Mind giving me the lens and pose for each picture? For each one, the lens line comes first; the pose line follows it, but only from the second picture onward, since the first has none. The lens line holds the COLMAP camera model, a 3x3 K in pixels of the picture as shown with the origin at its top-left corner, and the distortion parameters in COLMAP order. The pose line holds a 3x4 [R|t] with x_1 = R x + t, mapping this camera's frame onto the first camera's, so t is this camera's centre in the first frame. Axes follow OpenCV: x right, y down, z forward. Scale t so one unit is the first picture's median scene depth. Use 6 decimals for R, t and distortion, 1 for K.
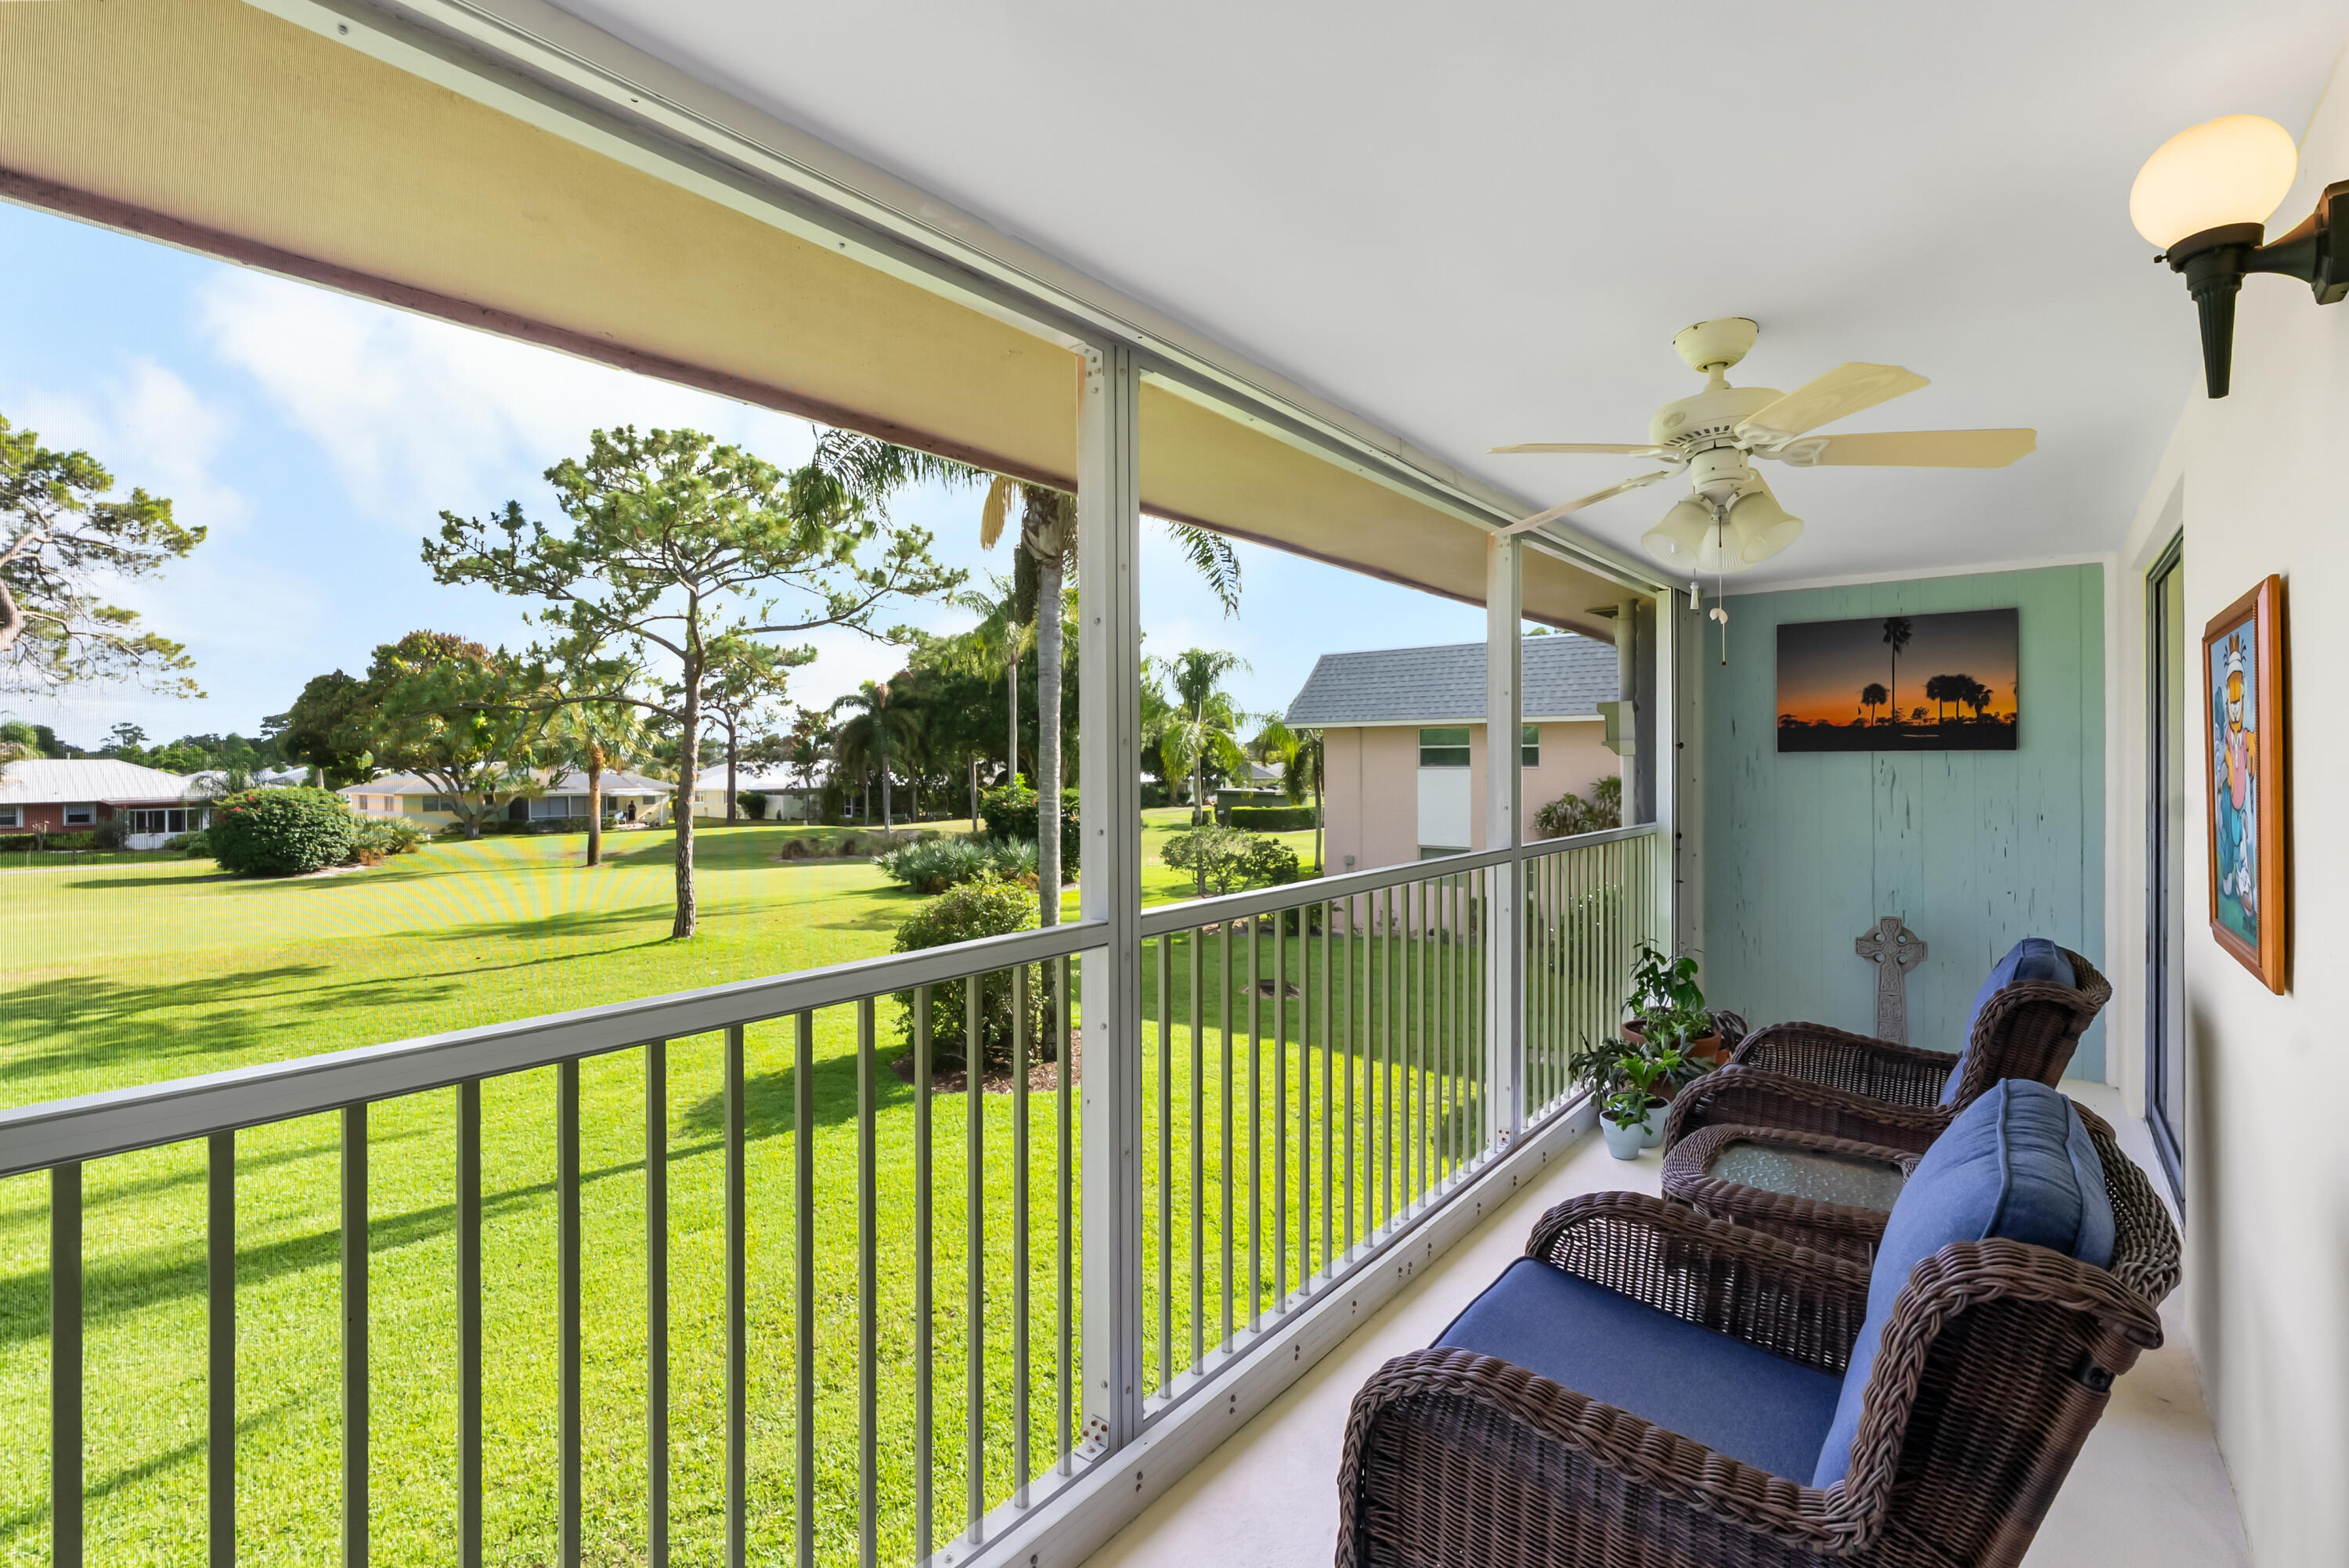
lens RADIAL K [[1056.1, 0, 1176.3], [0, 1056.1, 784.6], [0, 0, 1]] dist [0.001814, 0.001859]
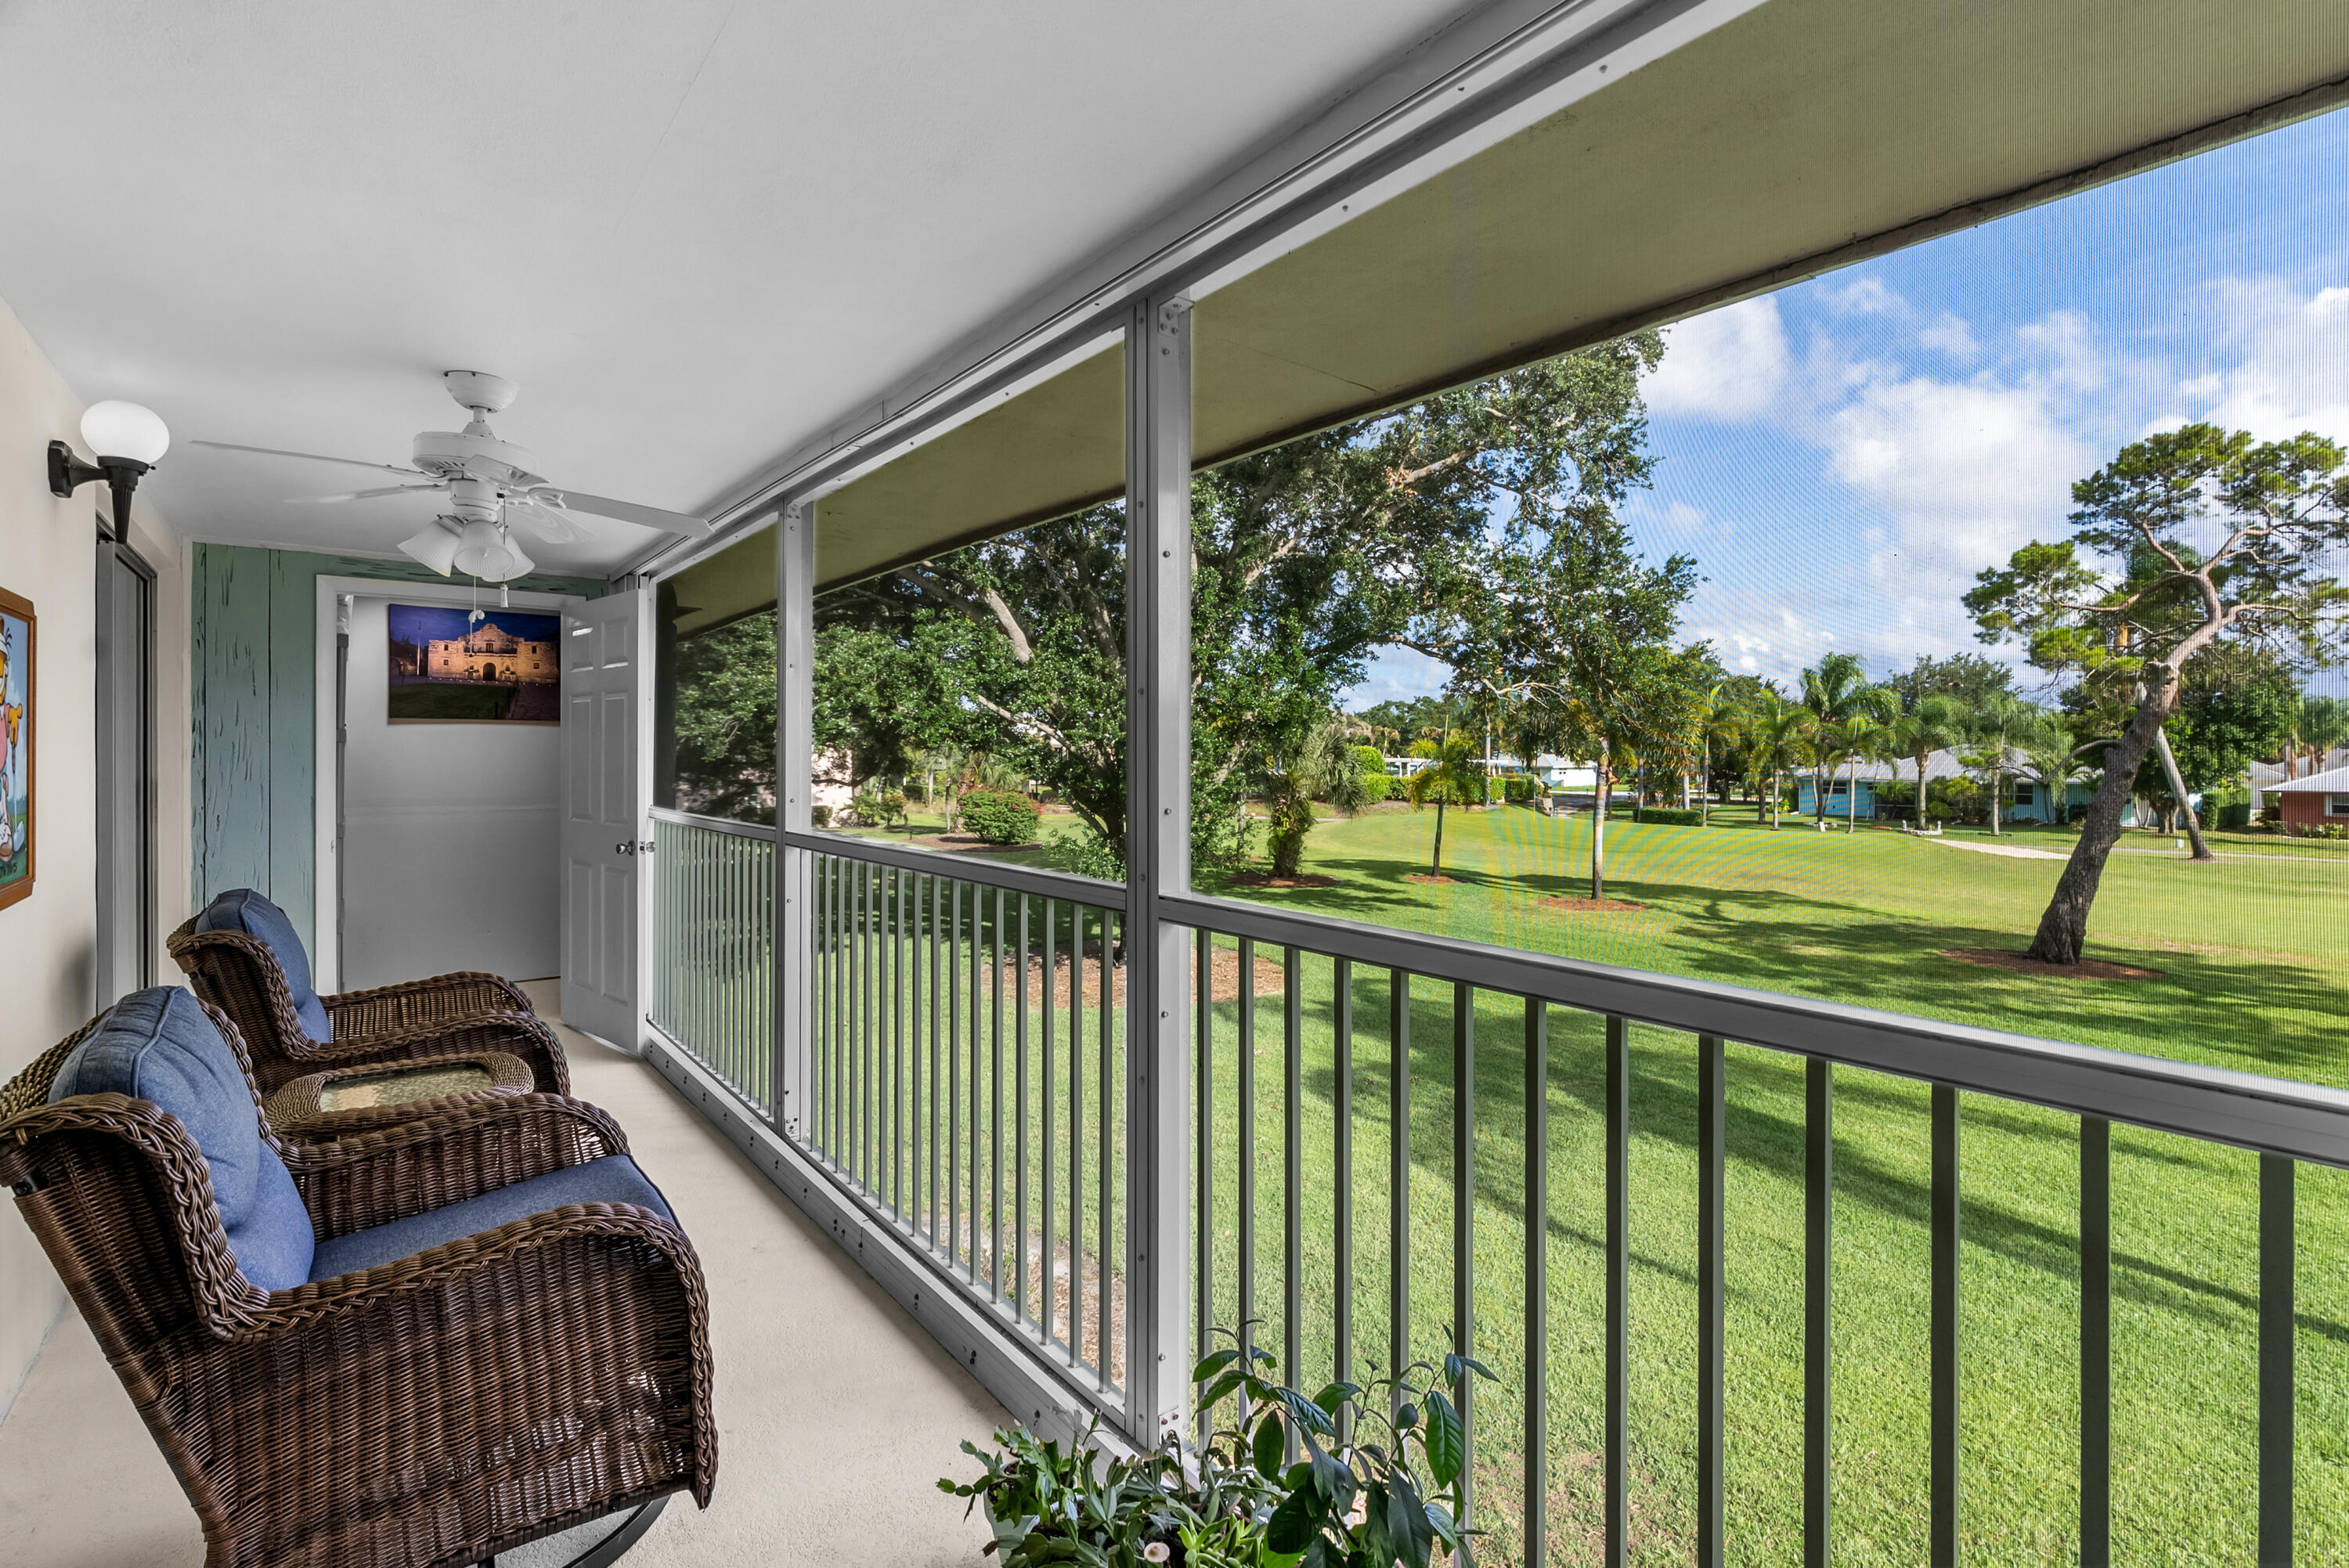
lens RADIAL K [[1056.1, 0, 1183.2], [0, 1056.1, 763.1], [0, 0, 1]] dist [0.001814, 0.001859]
pose [[-0.220111, -0.002569, -0.975471, 0.365435], [-0.012917, 0.999917, 0.000281, 0.008015], [0.975389, 0.012662, -0.220126, 0.507701]]
